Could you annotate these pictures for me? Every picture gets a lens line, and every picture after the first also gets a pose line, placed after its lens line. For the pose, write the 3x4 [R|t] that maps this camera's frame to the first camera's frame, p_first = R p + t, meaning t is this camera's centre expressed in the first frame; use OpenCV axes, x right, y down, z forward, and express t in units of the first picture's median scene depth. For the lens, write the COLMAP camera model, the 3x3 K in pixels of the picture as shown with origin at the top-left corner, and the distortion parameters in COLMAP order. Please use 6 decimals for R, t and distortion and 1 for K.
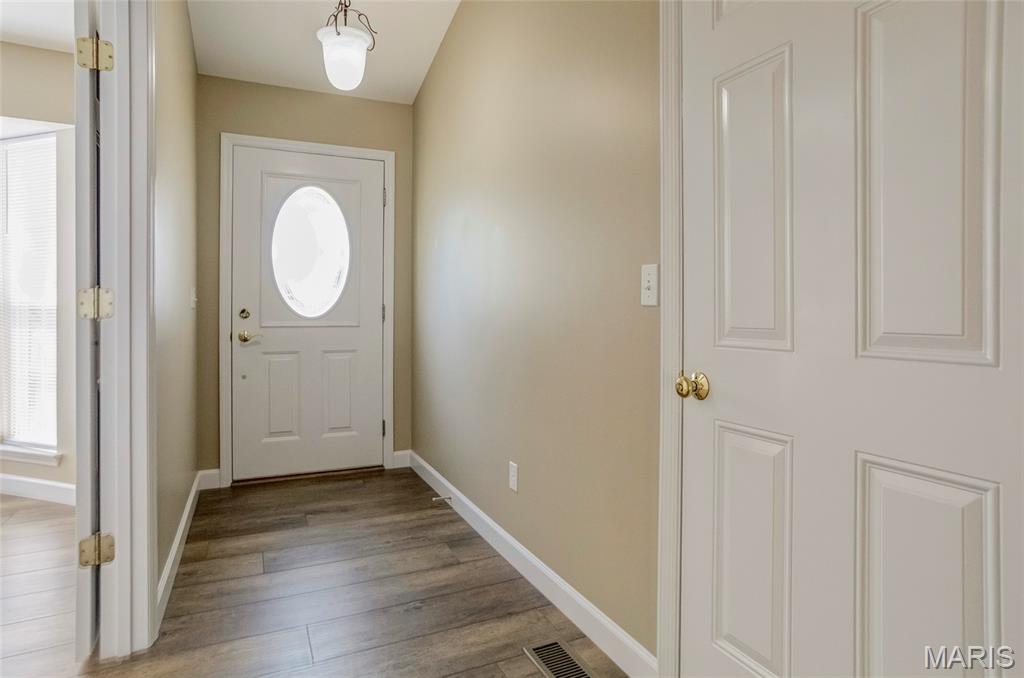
lens RADIAL K [[573.7, 0, 511.6], [0, 573.7, 321.6], [0, 0, 1]] dist [-0.078465, 0.061001]
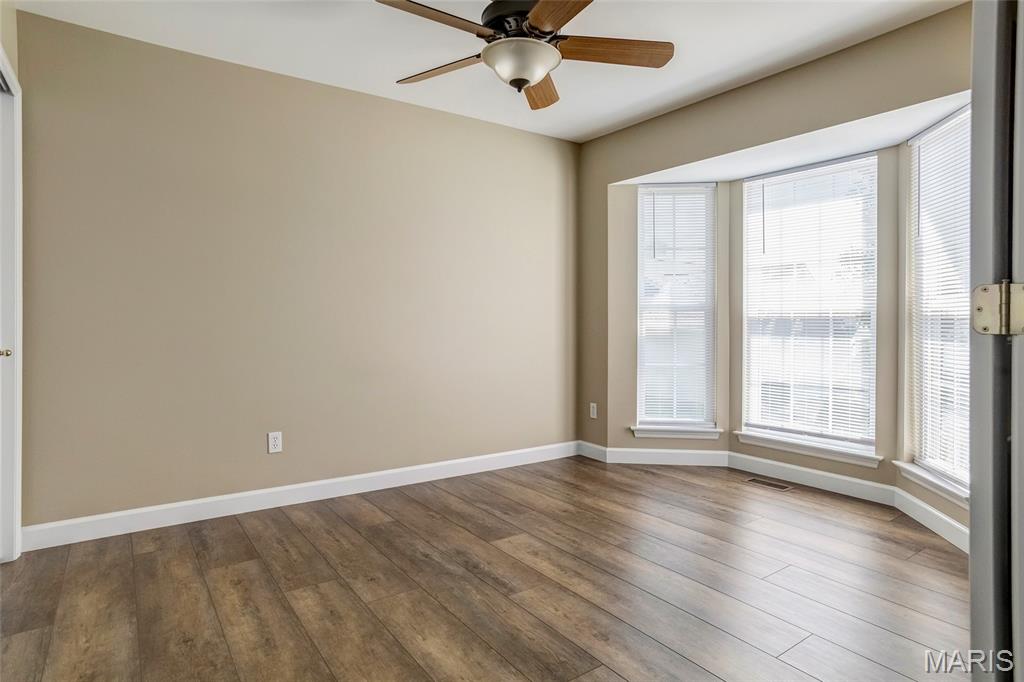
lens RADIAL K [[573.7, 0, 511.6], [0, 573.7, 323.6], [0, 0, 1]] dist [-0.078465, 0.061001]
pose [[0.180155, -0.002808, -0.983634, -0.246915], [-0.008896, 0.999950, -0.004484, -0.009315], [0.983598, 0.009558, 0.180121, 0.370840]]
